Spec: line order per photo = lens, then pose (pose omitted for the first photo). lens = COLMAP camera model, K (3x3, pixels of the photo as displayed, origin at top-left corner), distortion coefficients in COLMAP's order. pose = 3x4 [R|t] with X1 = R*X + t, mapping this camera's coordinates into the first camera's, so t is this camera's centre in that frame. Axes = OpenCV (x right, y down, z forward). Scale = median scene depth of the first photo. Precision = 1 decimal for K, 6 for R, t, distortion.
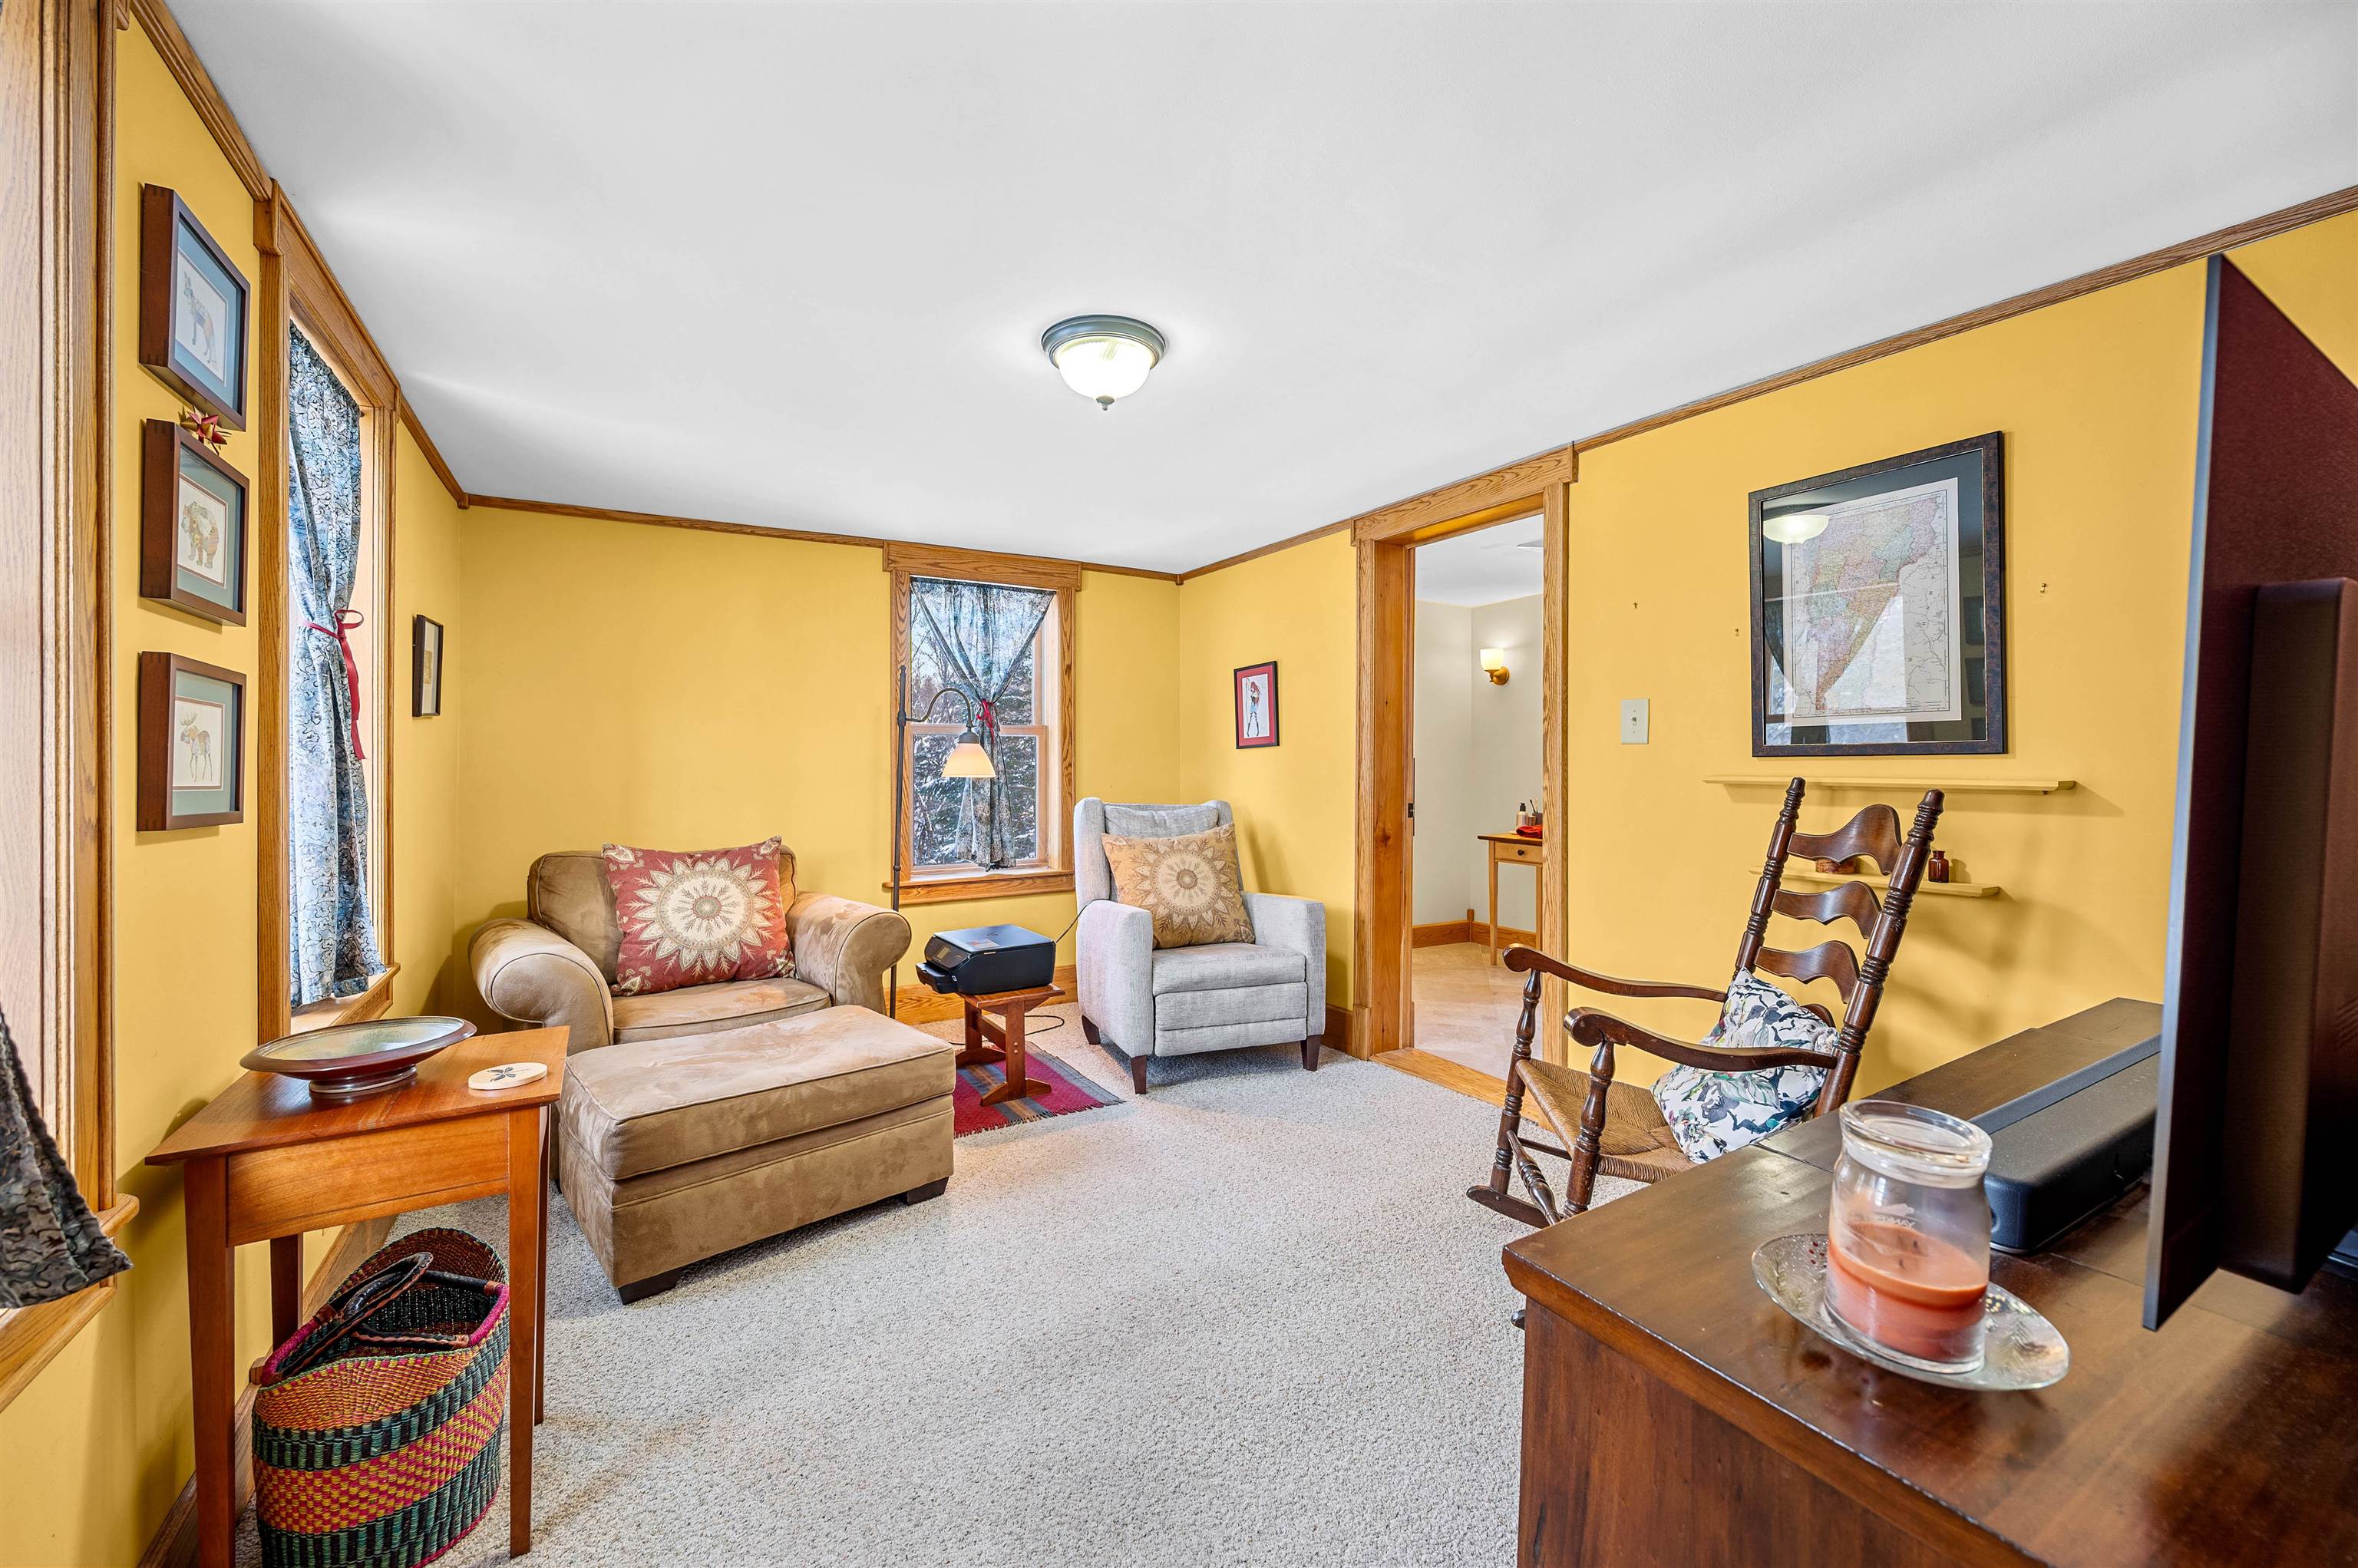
lens RADIAL K [[931.4, 0, 1174.3], [0, 931.4, 758.7], [0, 0, 1]] dist [-0.002440, 0.000102]
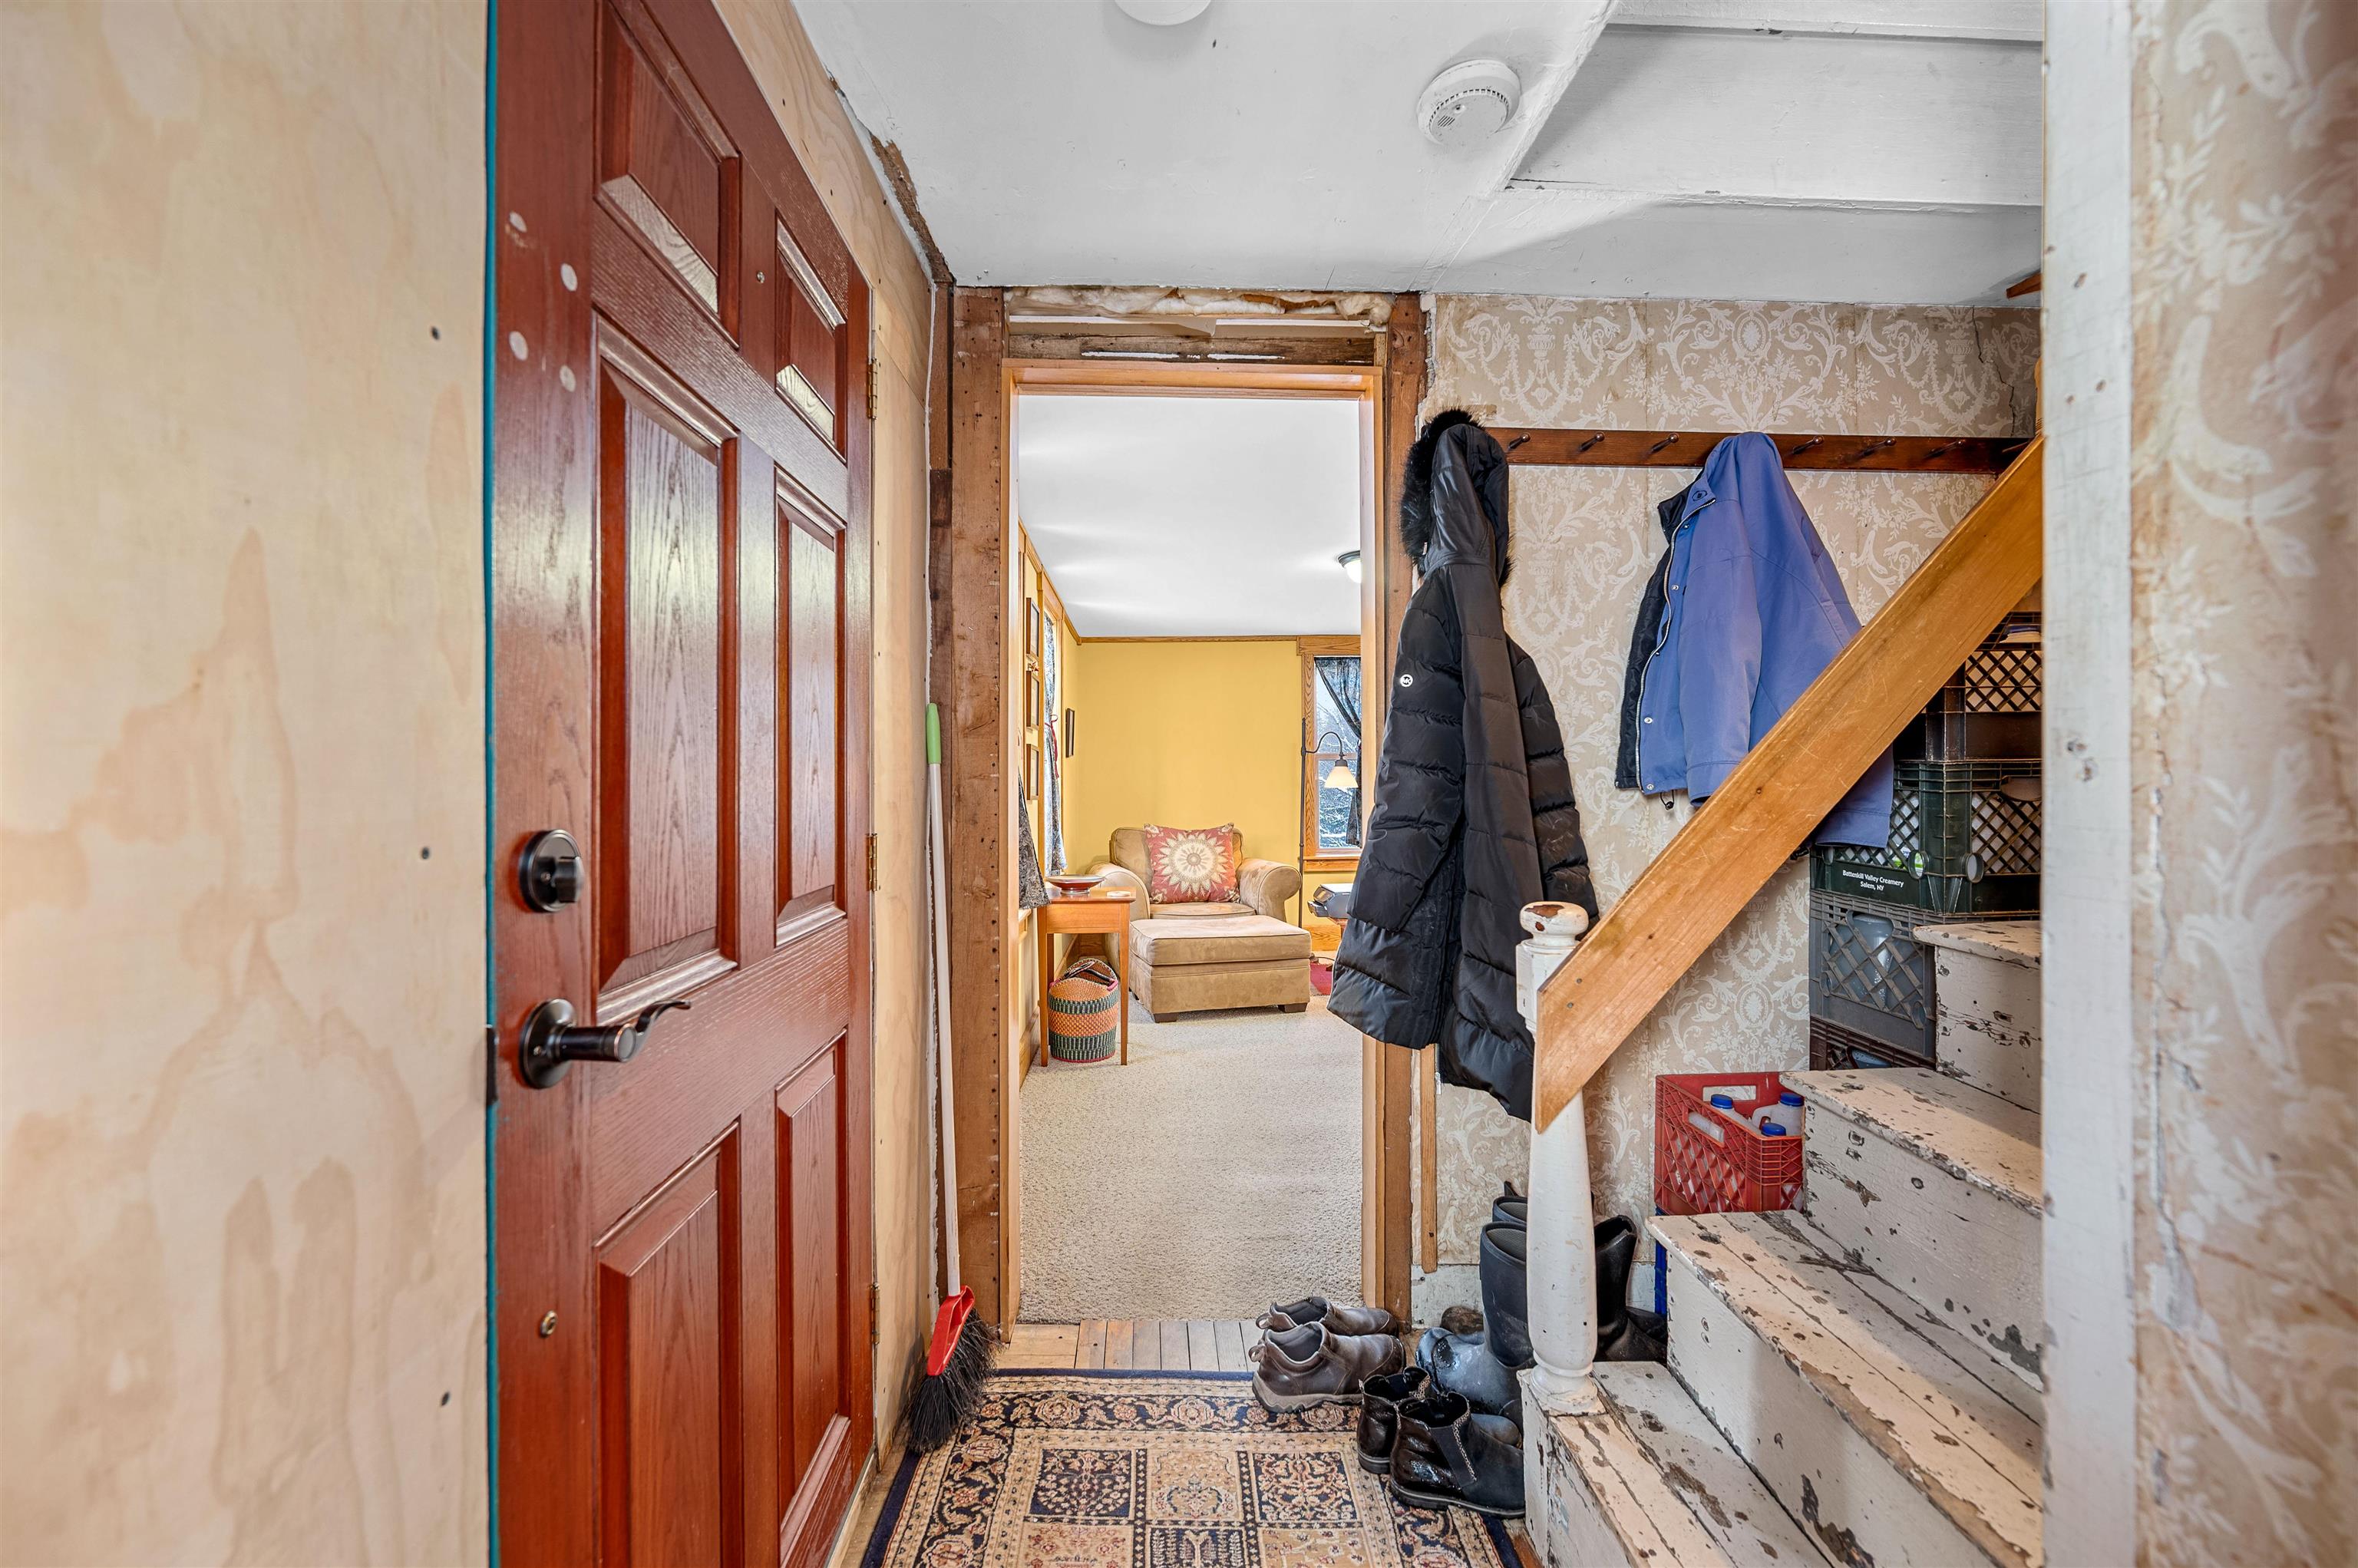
lens RADIAL K [[931.4, 0, 1185.8], [0, 931.4, 768.3], [0, 0, 1]] dist [-0.002440, 0.000102]
pose [[0.879143, -0.009878, -0.476456, 0.307488], [0.006025, 0.999936, -0.009613, 0.000552], [0.476521, 0.005580, 0.879145, -0.529084]]
